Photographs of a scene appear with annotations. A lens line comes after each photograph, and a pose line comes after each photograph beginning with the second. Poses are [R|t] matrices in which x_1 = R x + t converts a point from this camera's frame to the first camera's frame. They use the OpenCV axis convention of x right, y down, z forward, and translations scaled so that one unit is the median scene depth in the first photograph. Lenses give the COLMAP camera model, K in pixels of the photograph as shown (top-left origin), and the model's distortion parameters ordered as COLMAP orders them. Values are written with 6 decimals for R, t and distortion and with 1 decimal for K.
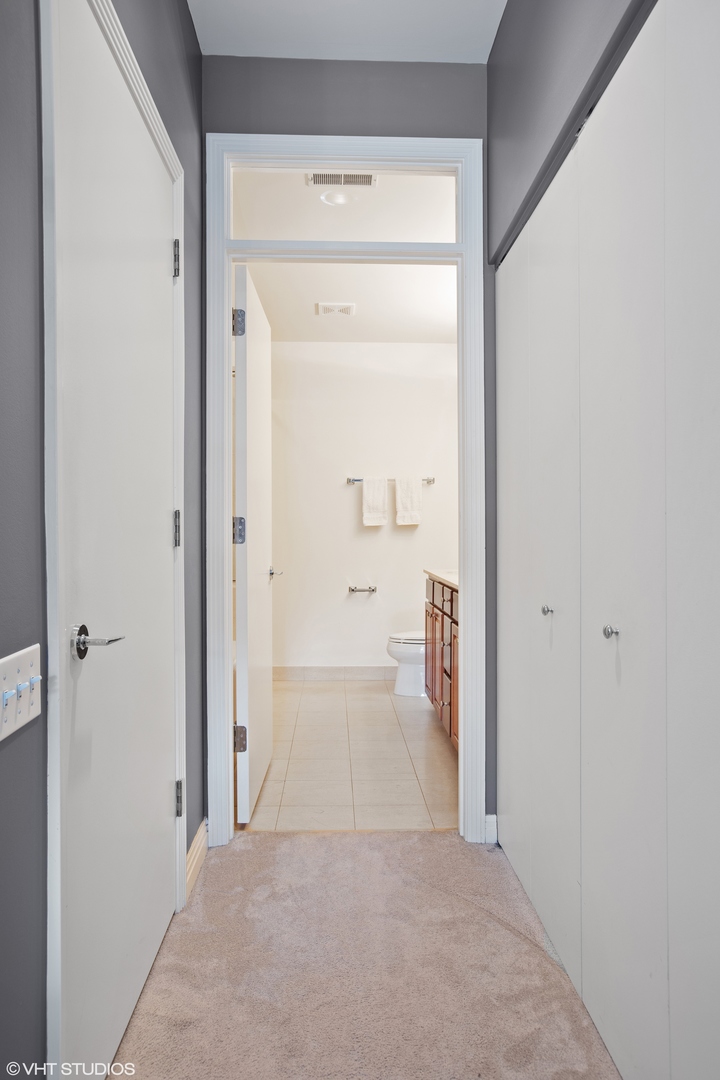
lens RADIAL K [[710.3, 0, 360.9], [0, 710.3, 538.6], [0, 0, 1]] dist [0.001135, -0.000020]
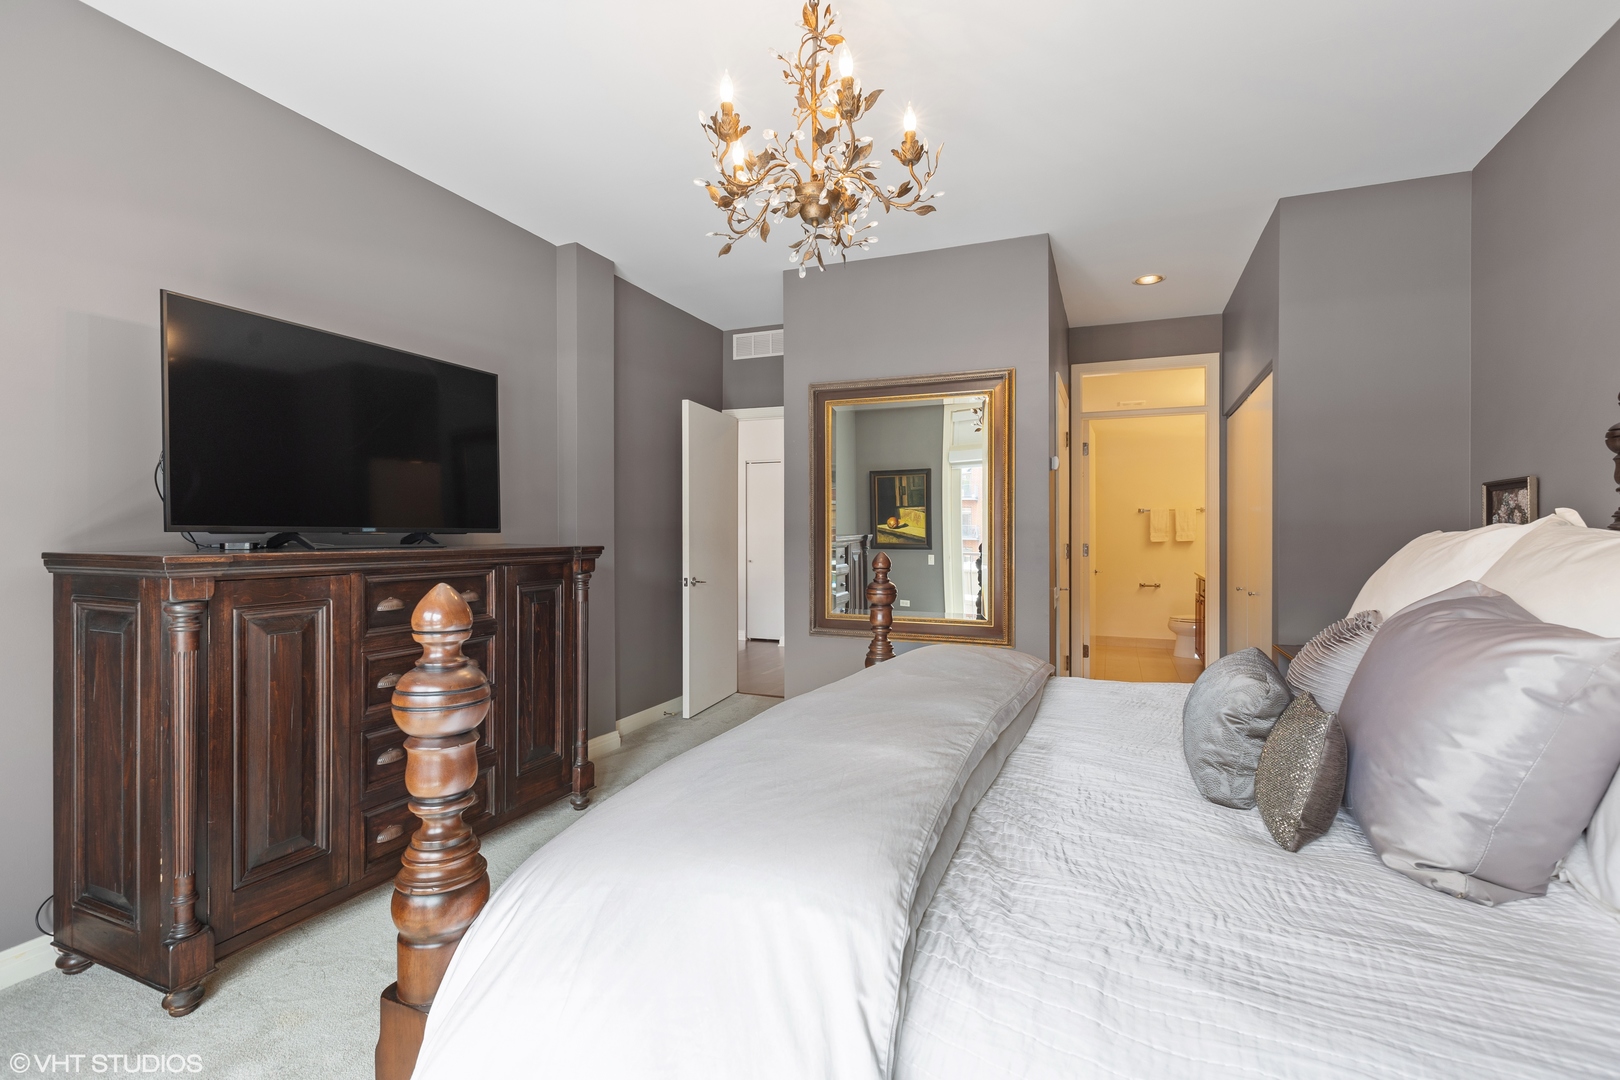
lens RADIAL K [[719.5, 0, 813.3], [0, 719.5, 536.4], [0, 0, 1]] dist [0.002042, -0.001836]
pose [[0.908808, 0.000293, -0.417213, -0.010622], [-0.001912, 0.999992, -0.003461, -0.024145], [0.417209, 0.003943, 0.908802, -0.702920]]
